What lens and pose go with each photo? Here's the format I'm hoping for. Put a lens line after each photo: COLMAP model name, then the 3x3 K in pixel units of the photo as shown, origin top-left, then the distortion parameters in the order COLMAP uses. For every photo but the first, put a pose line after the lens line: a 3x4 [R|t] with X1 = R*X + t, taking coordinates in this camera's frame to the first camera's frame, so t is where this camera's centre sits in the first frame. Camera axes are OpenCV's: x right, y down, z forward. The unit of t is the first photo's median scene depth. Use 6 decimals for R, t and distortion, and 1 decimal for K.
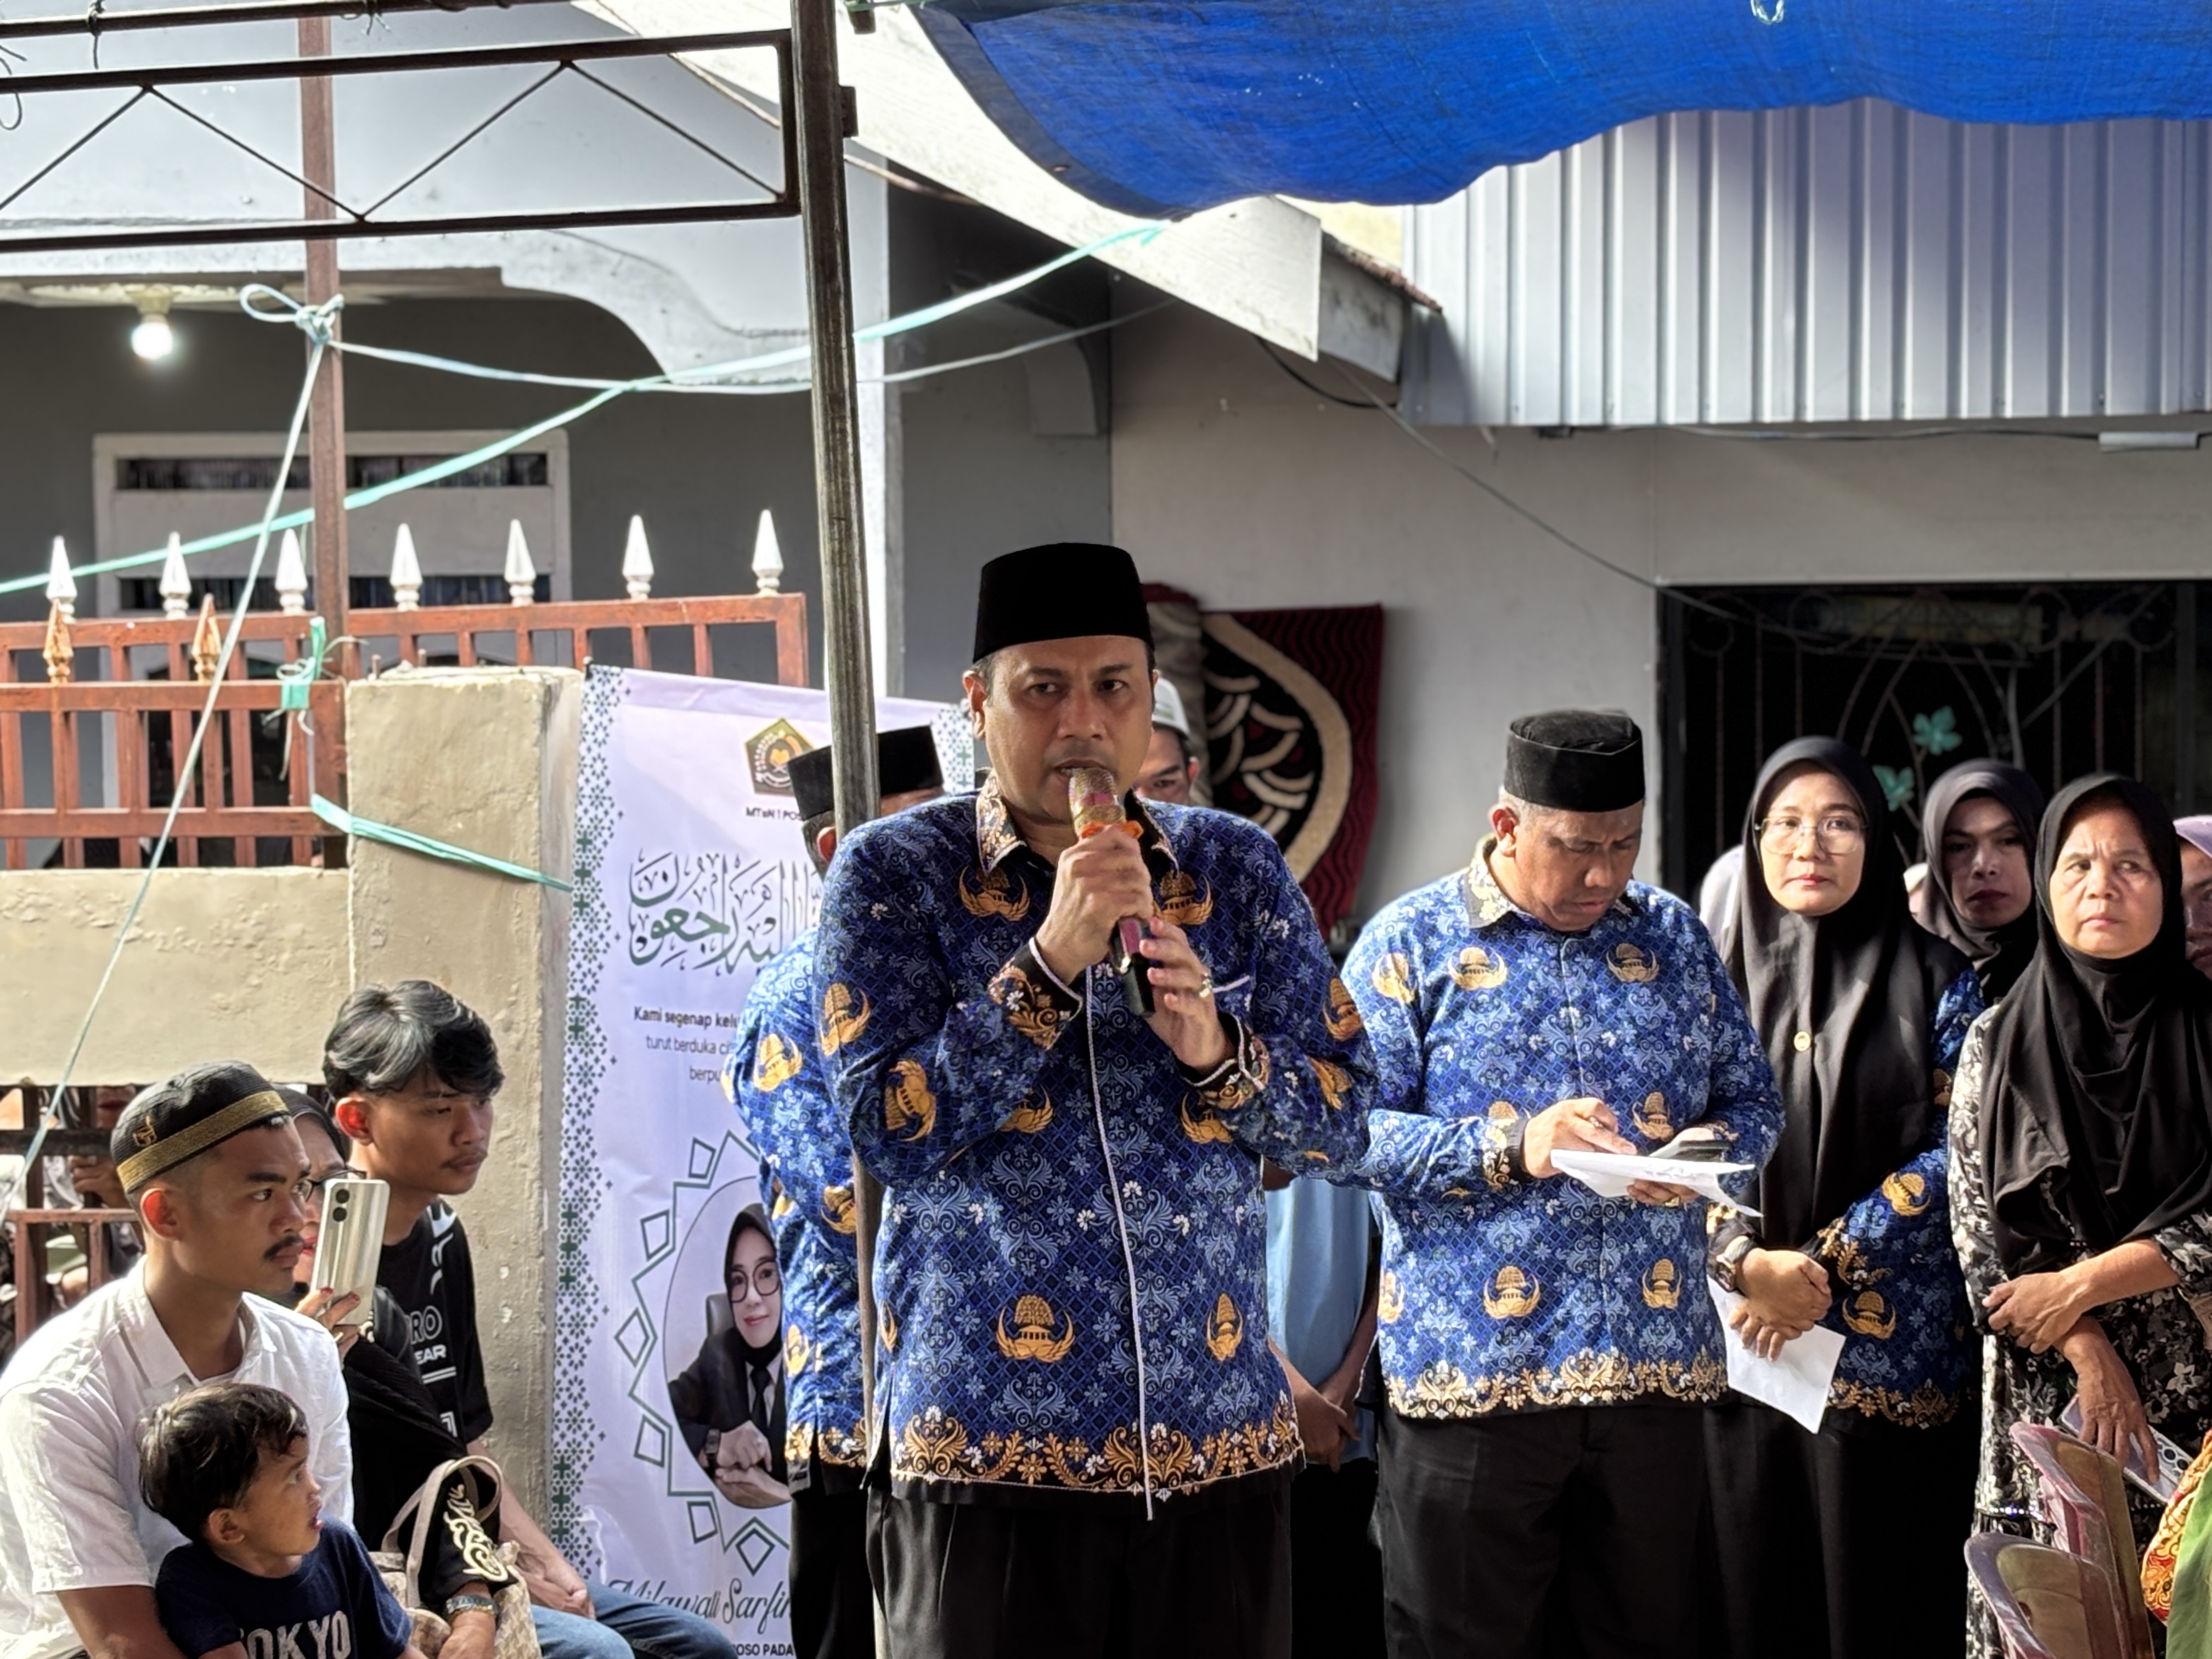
lens RADIAL K [[4981.8, 0, 1032.3], [0, 4981.8, 819.1], [0, 0, 1]] dist [0.453587, -0.004205]
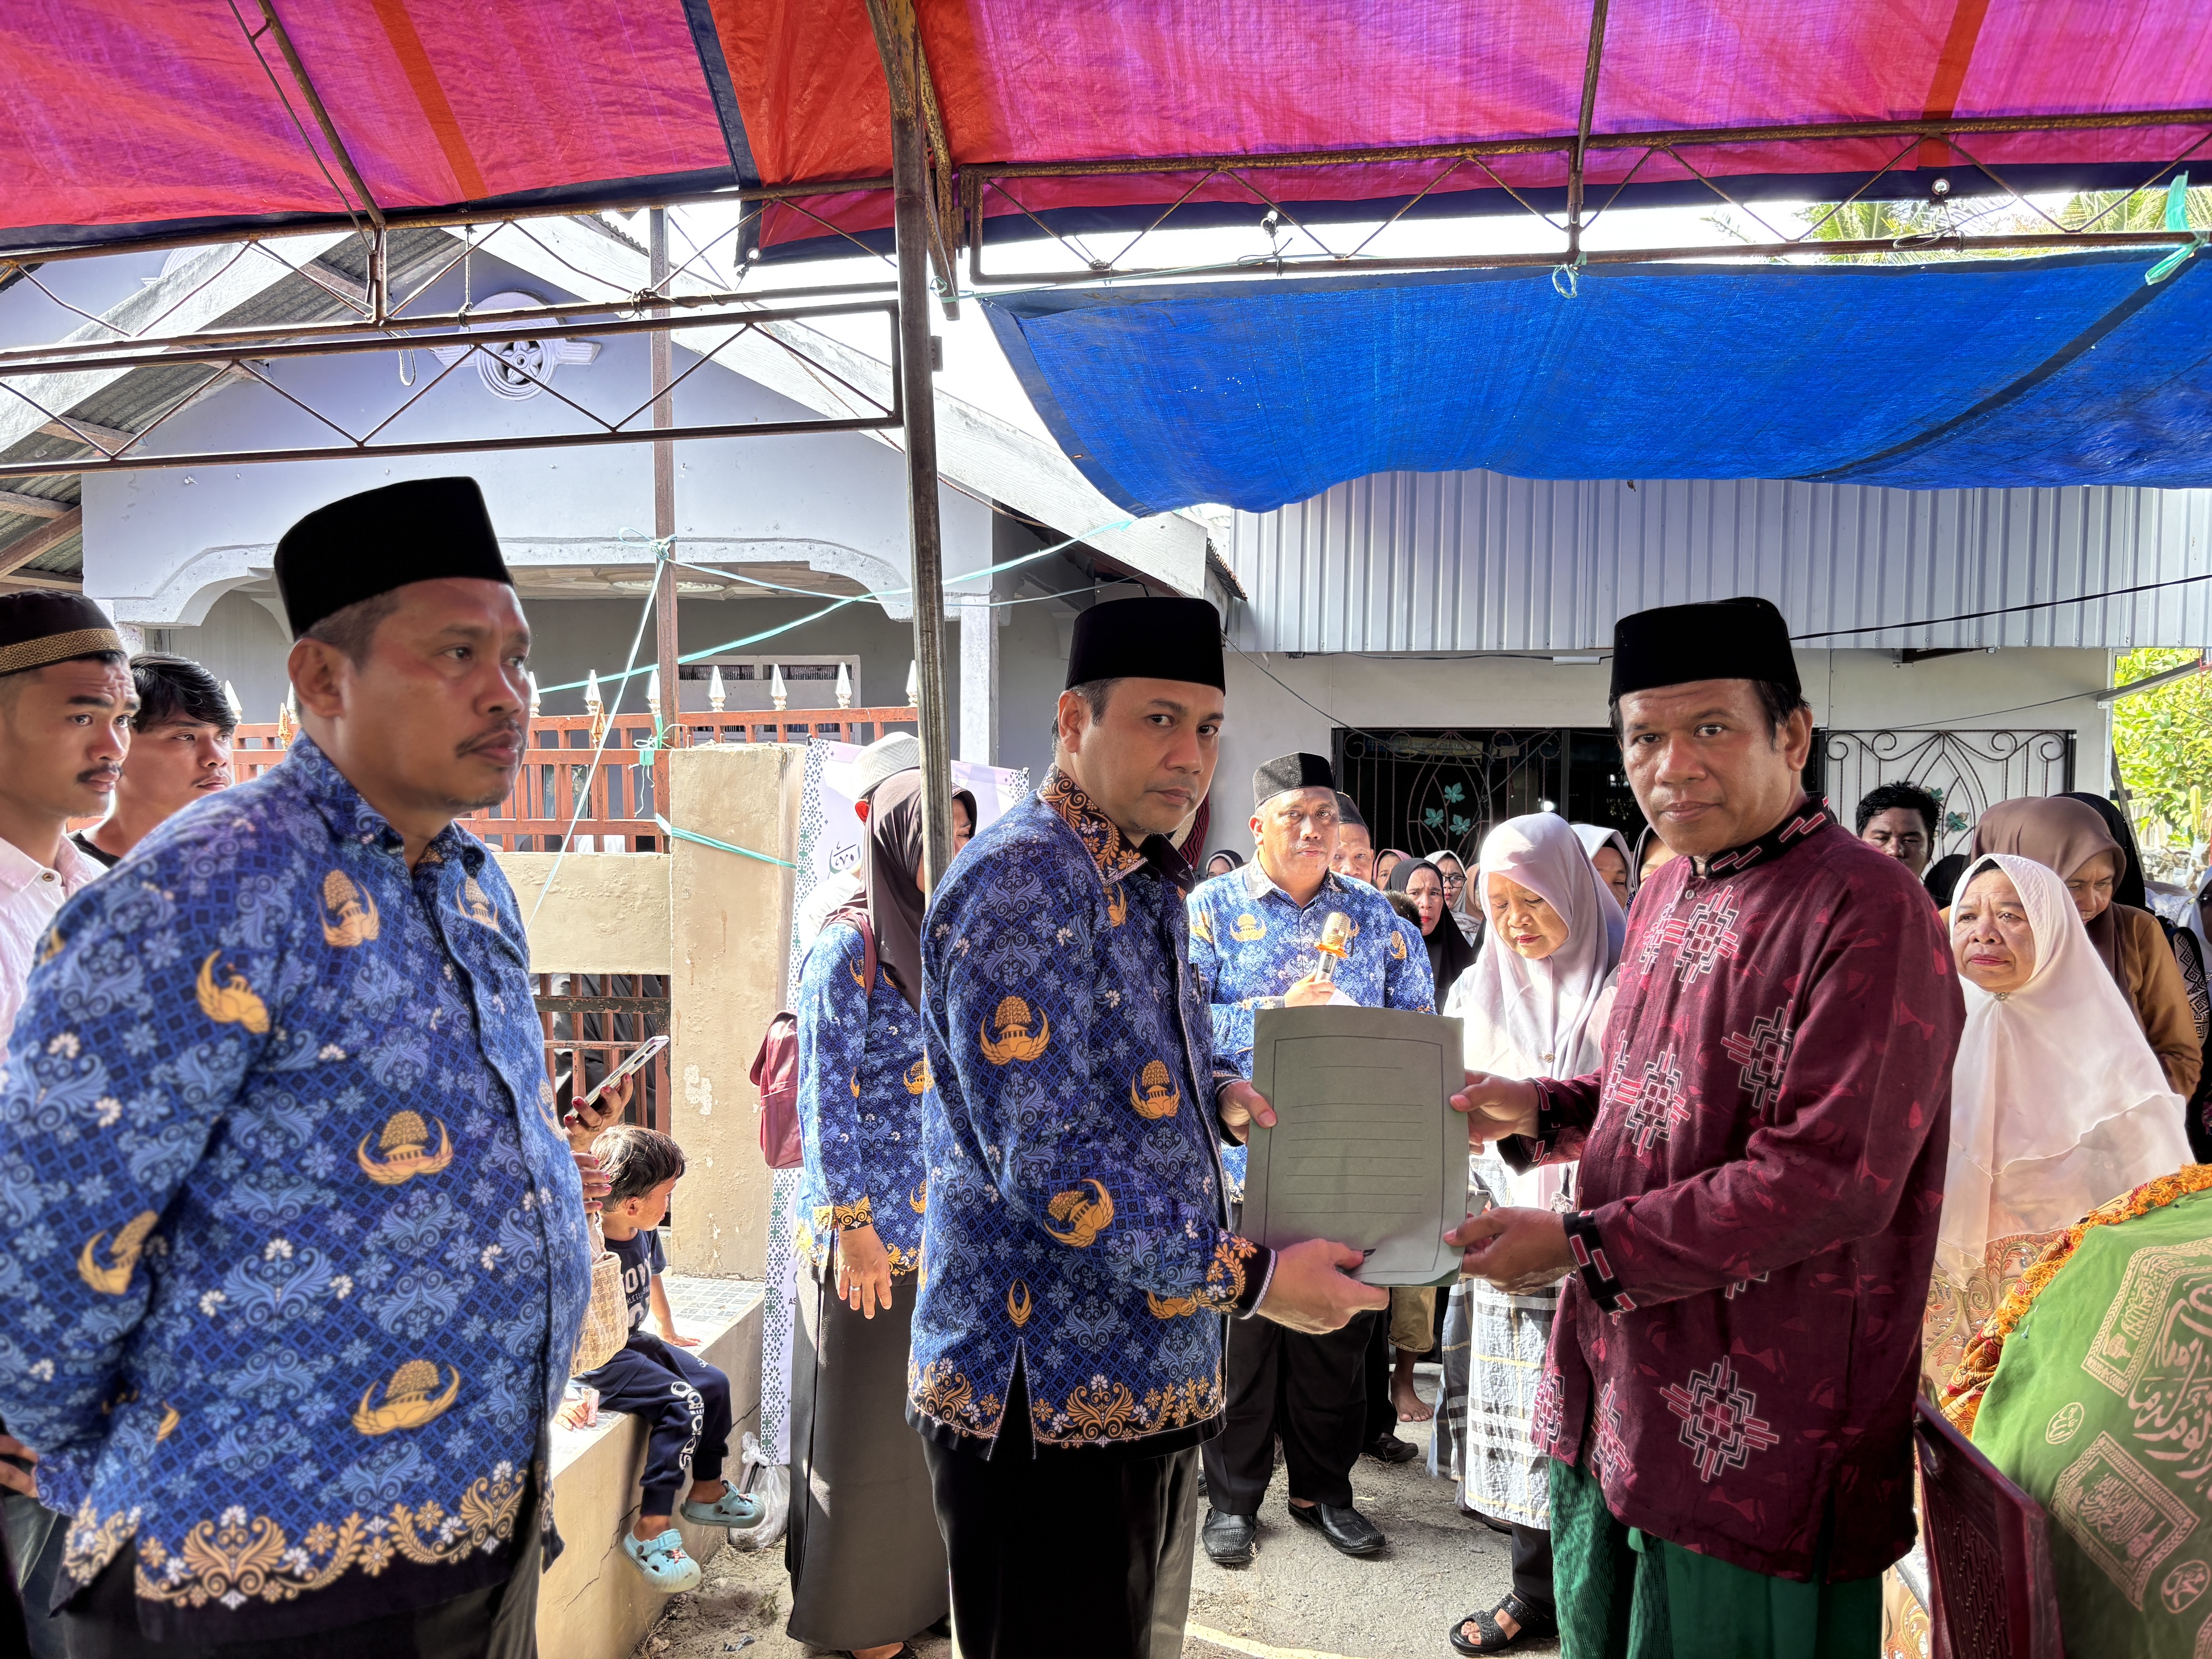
lens RADIAL K [[1702.3, 0, 1106.0], [0, 1702.3, 829.5], [0, 0, 1]] dist [0.018530, -0.005556]
pose [[0.999517, 0.014417, 0.027519, 0.000993], [-0.014550, 0.999883, 0.004618, -0.003321], [-0.027450, -0.005017, 0.999611, 0.367925]]
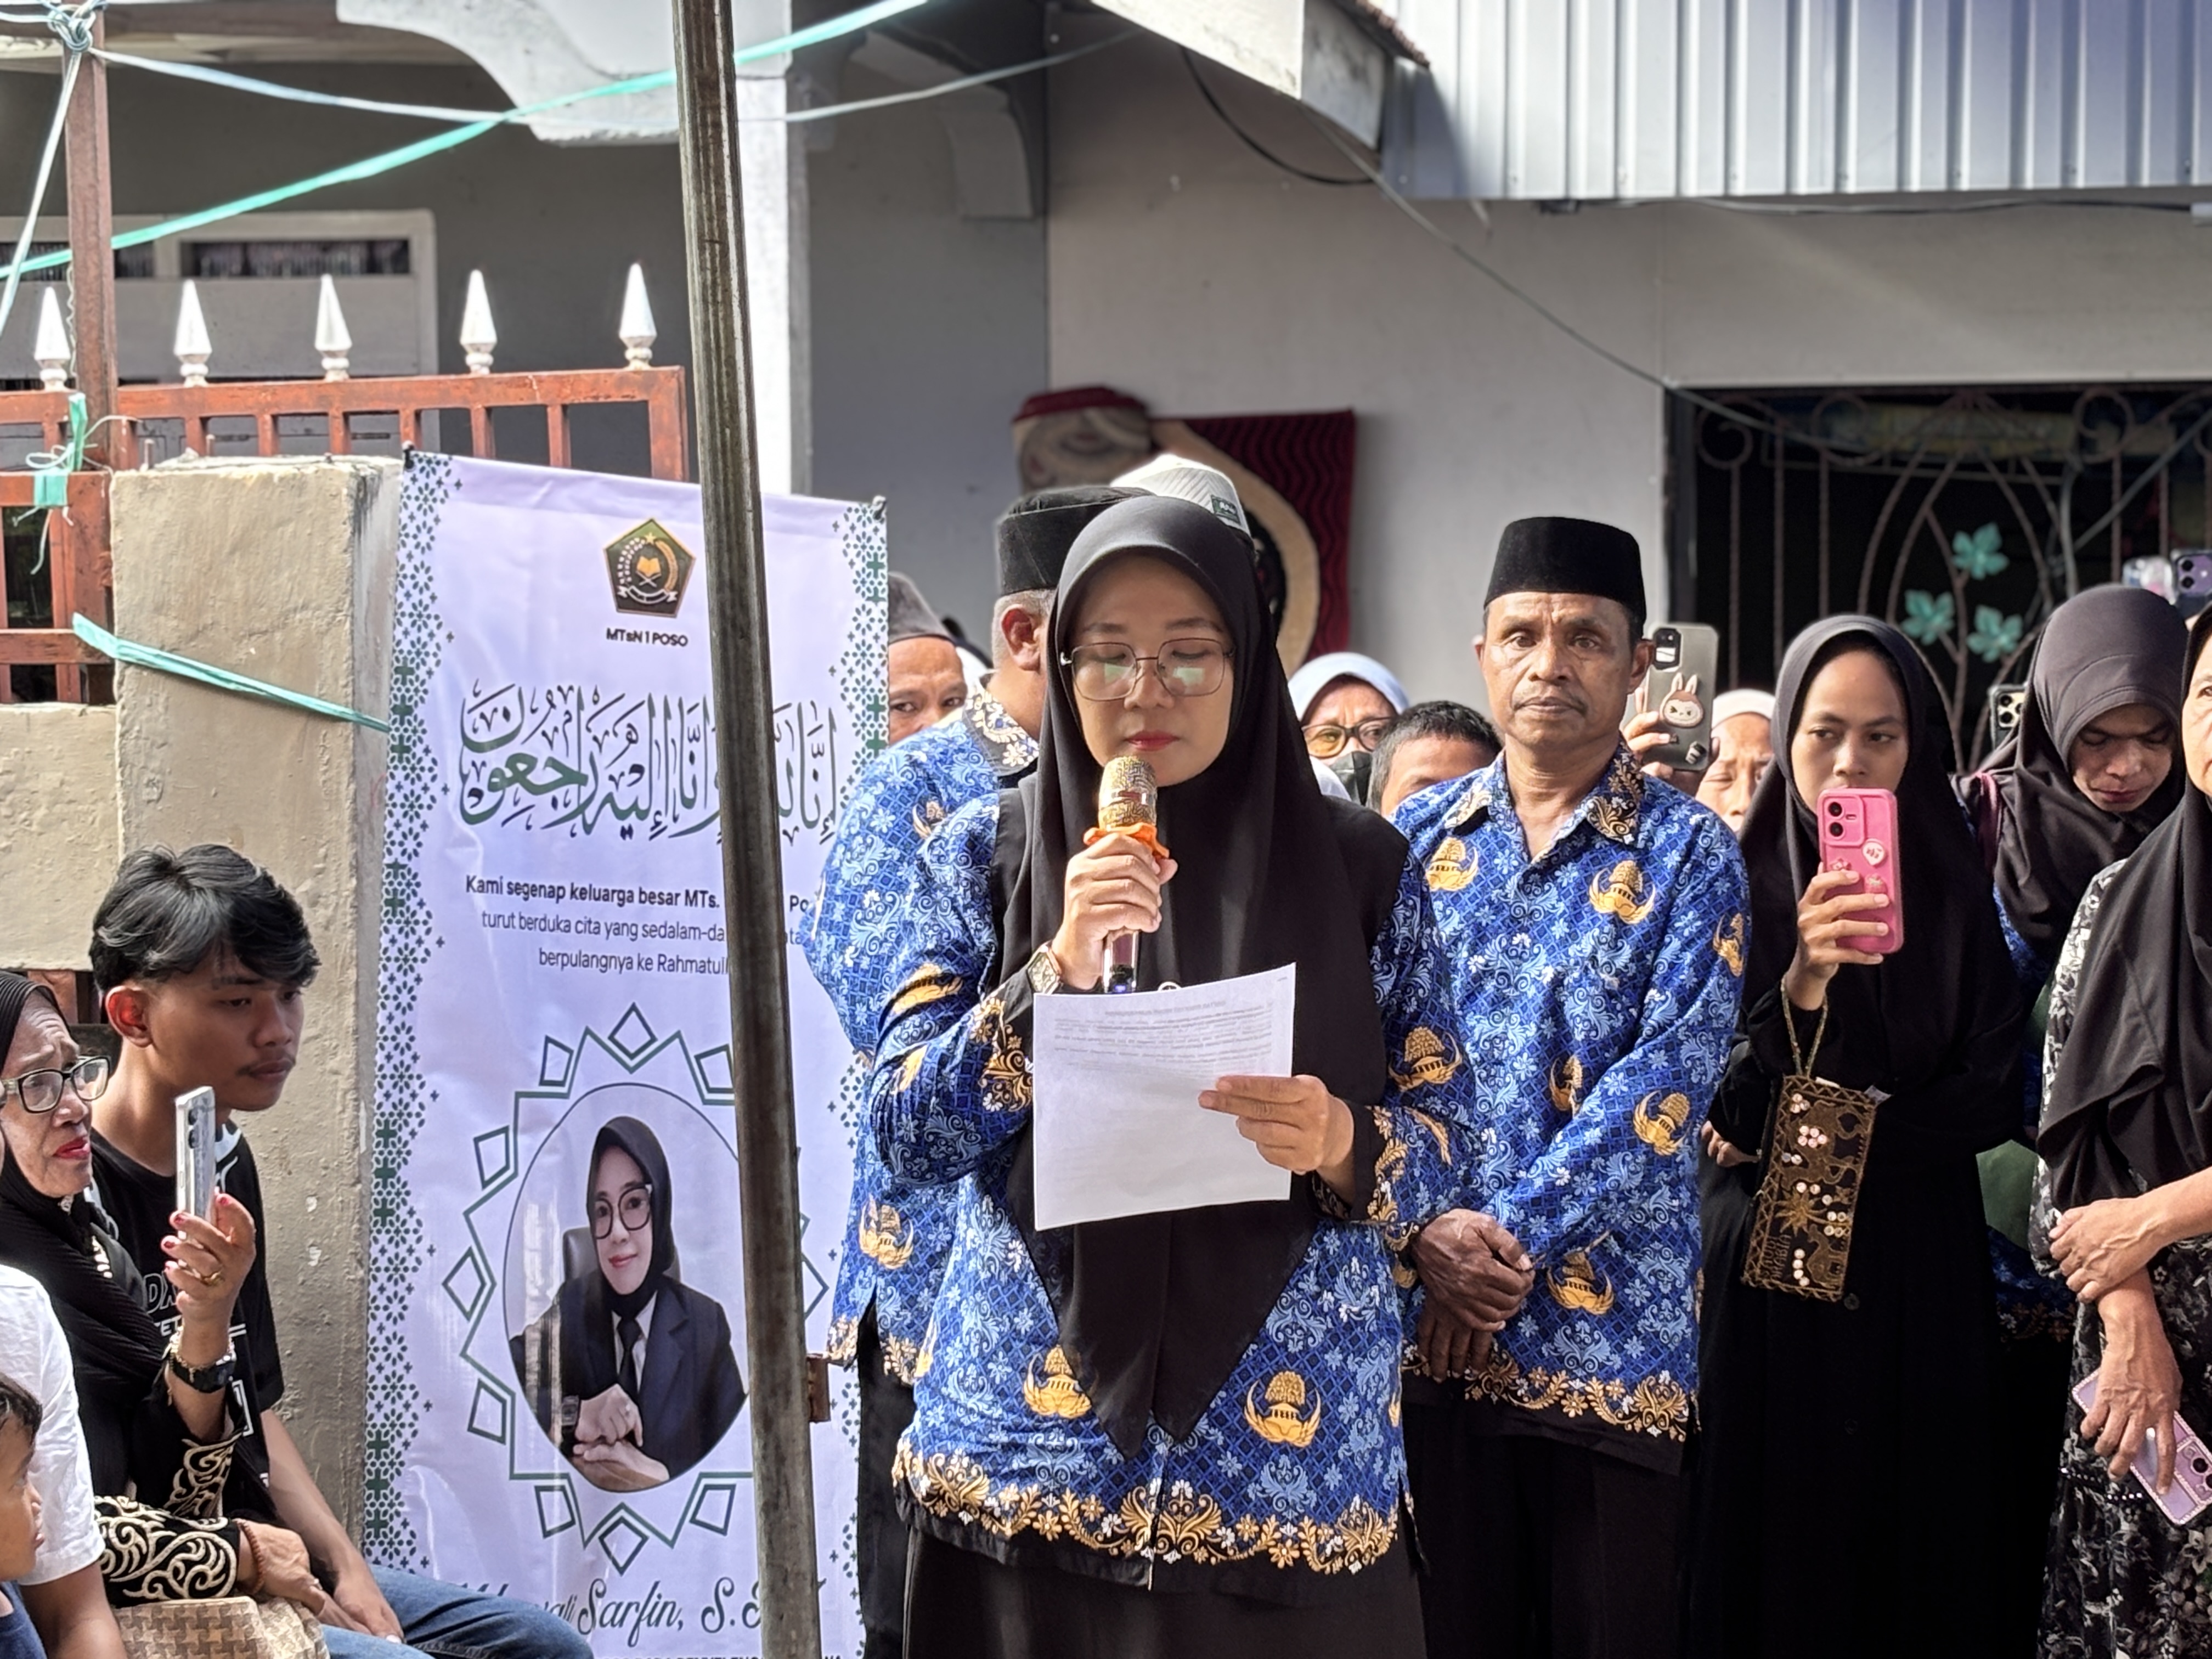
lens RADIAL K [[5091.0, 0, 1101.5], [0, 5091.0, 722.6], [0, 0, 1]] dist [0.320232, -0.517752]
pose [[0.999581, 0.001108, 0.028910, -0.001377], [-0.001469, 0.999921, 0.012478, 0.002370], [-0.028894, -0.012515, 0.999504, 0.163509]]
